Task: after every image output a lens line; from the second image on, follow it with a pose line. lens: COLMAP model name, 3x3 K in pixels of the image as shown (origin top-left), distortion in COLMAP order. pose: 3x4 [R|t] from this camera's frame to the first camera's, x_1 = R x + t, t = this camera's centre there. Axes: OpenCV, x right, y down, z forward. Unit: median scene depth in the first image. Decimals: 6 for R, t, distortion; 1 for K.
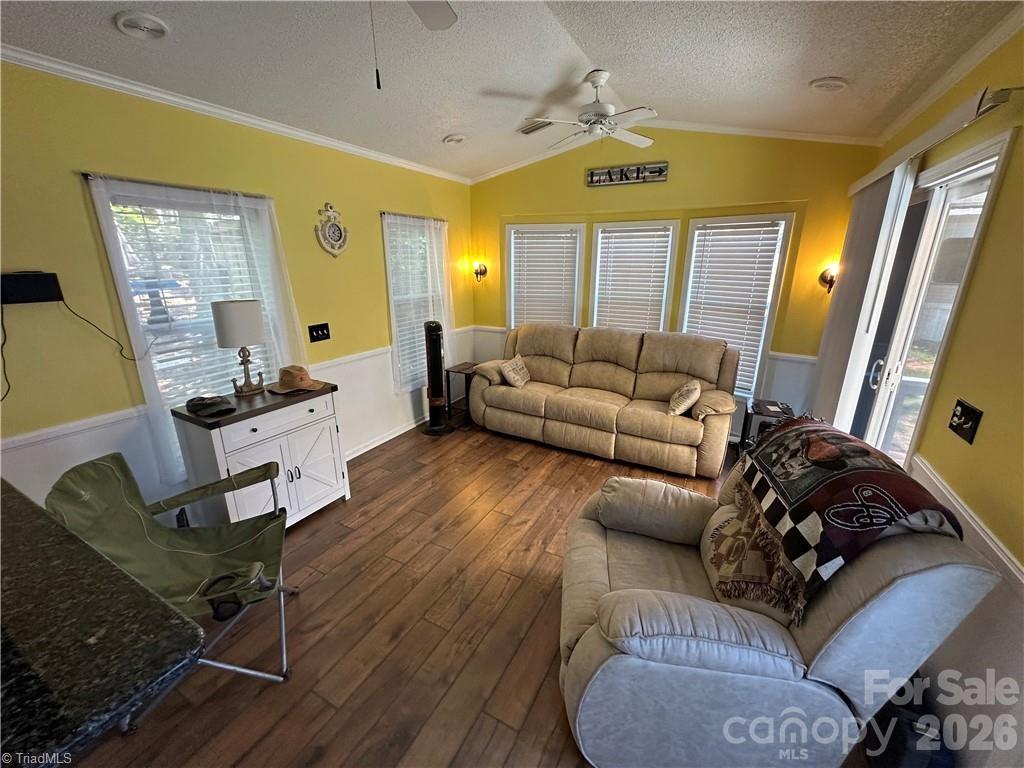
lens RADIAL K [[409.7, 0, 509.9], [0, 409.7, 383.1], [0, 0, 1]] dist [-0.009141, 0.001376]
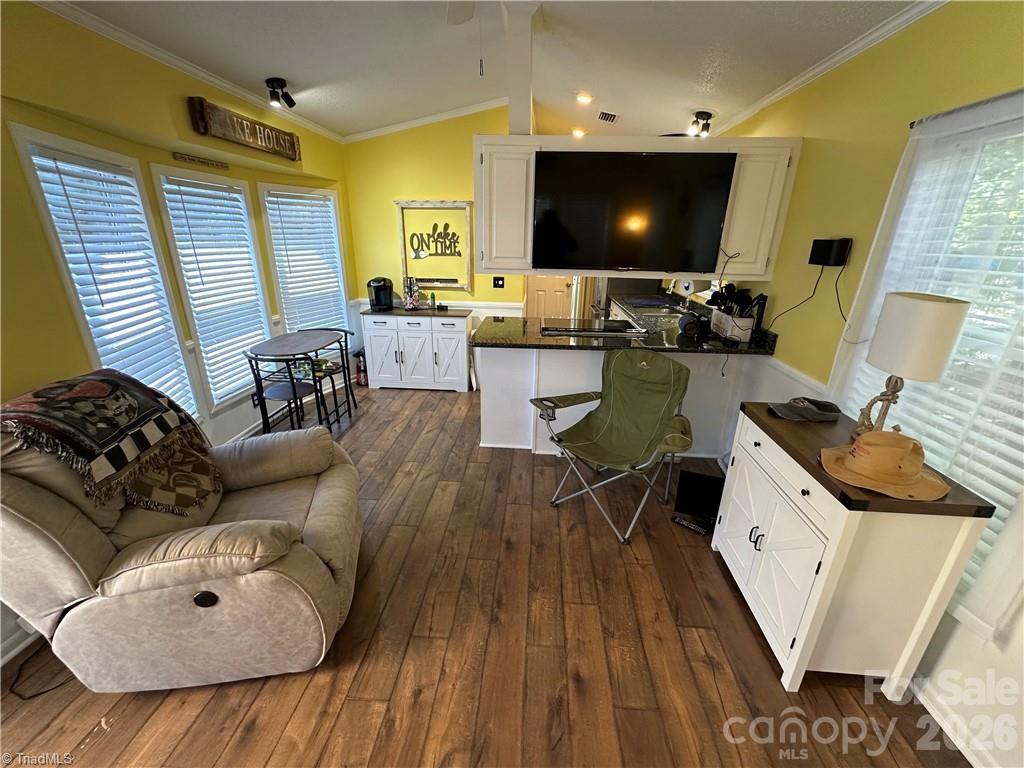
lens RADIAL K [[409.7, 0, 511.4], [0, 409.7, 381.9], [0, 0, 1]] dist [-0.009141, 0.001376]
pose [[-0.908842, 0.124999, -0.397972, 0.086945], [-0.136795, 0.811978, 0.567431, -0.299404], [0.394073, 0.570146, -0.720861, 1.076814]]
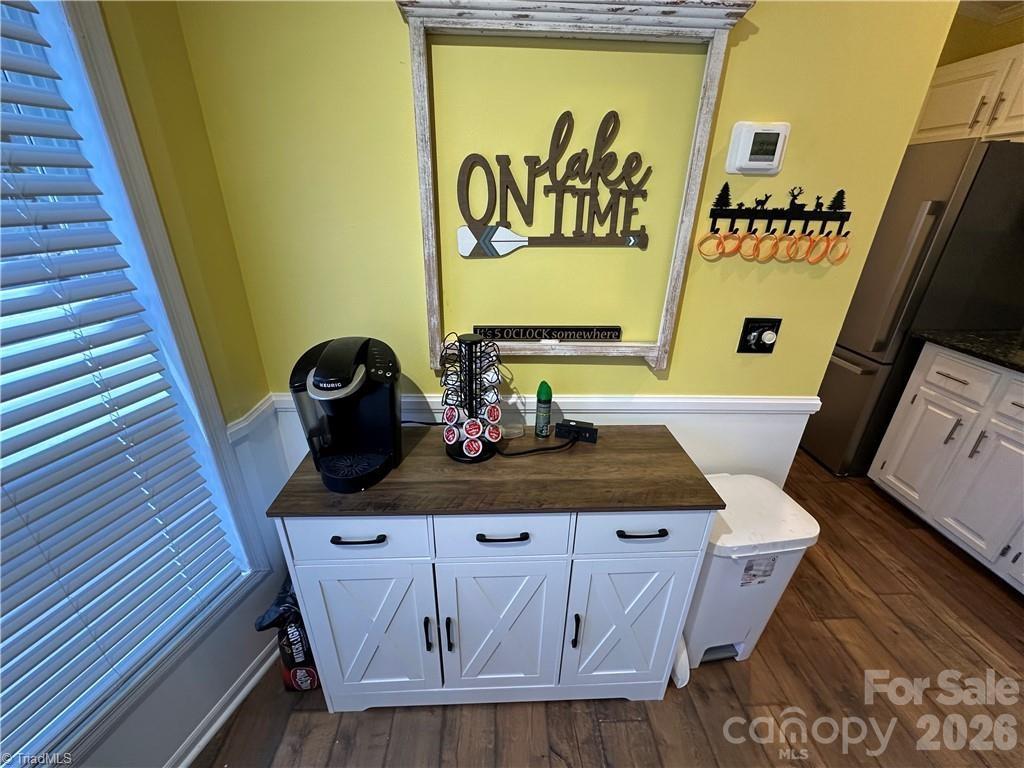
lens RADIAL K [[409.7, 0, 507.3], [0, 409.7, 391.4], [0, 0, 1]] dist [-0.009141, 0.001376]
pose [[-0.853815, 0.185549, -0.486387, 0.077679], [-0.167548, 0.786661, 0.594216, -0.273401], [0.492878, 0.588843, -0.640574, 1.002092]]
